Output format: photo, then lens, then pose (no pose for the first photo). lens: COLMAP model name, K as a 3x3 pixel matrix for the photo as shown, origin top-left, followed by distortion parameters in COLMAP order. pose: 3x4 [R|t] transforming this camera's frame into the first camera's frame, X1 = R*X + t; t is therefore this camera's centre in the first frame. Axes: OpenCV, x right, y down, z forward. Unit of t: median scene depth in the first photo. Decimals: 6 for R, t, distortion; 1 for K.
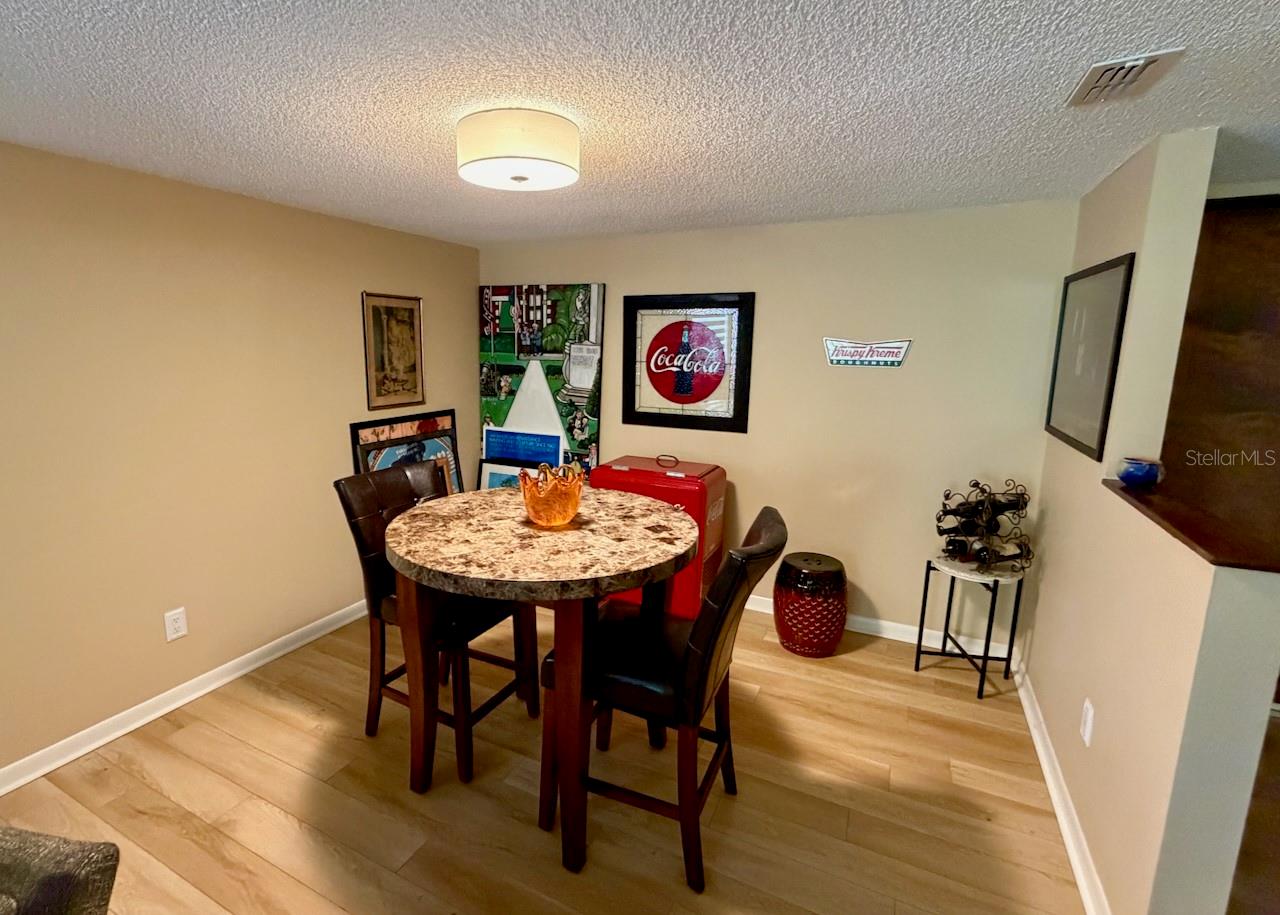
lens RADIAL K [[548.0, 0, 646.4], [0, 548.0, 451.8], [0, 0, 1]] dist [0.000330, 0.000183]
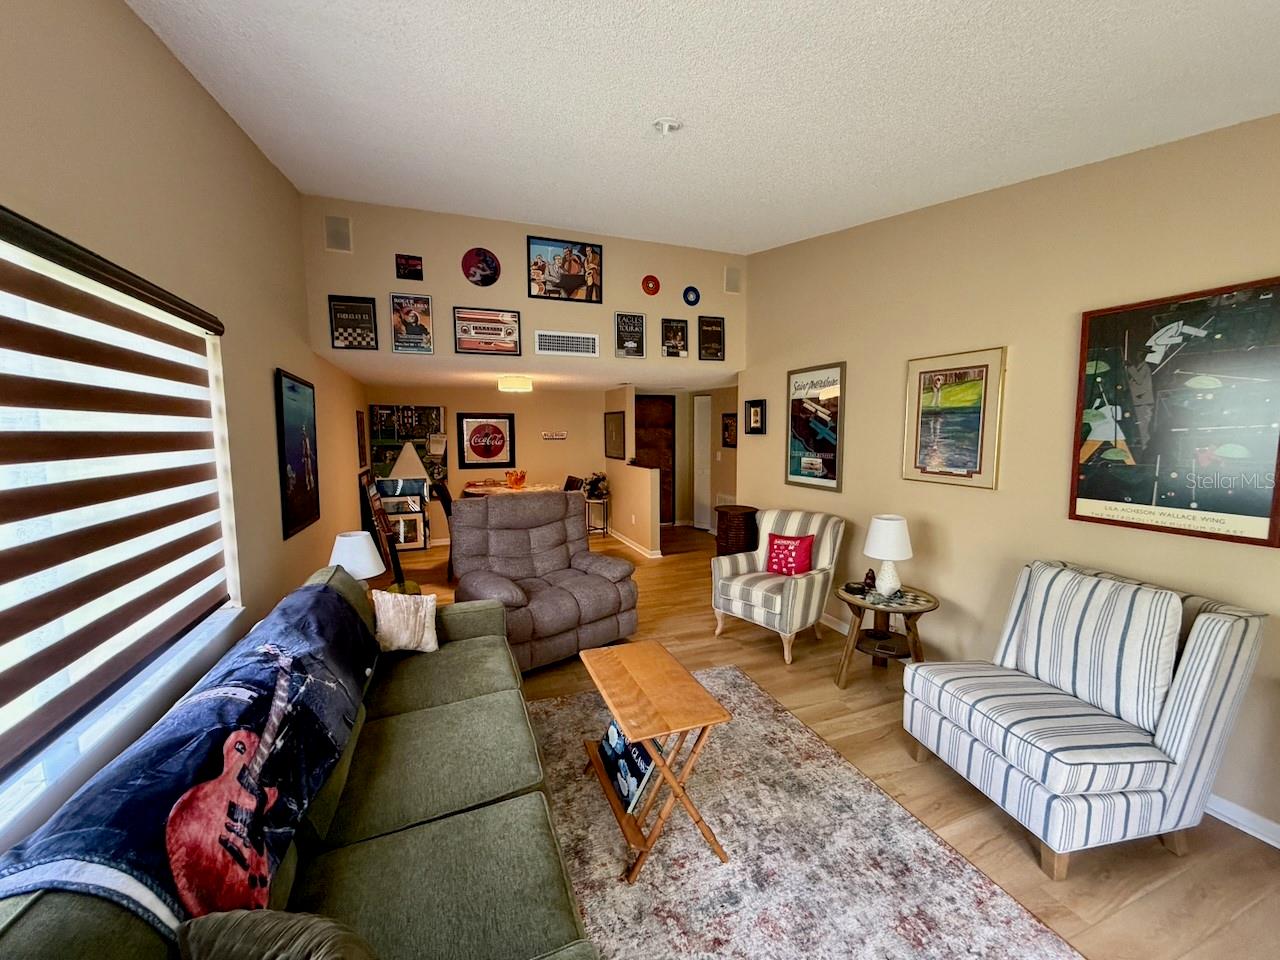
lens RADIAL K [[509.2, 0, 637.2], [0, 509.2, 478.6], [0, 0, 1]] dist [0.000006, -0.000485]
pose [[0.646995, -0.081384, 0.758138, -1.117714], [0.156485, 0.987296, -0.027560, 0.151990], [-0.746264, 0.136469, 0.651511, -0.852565]]
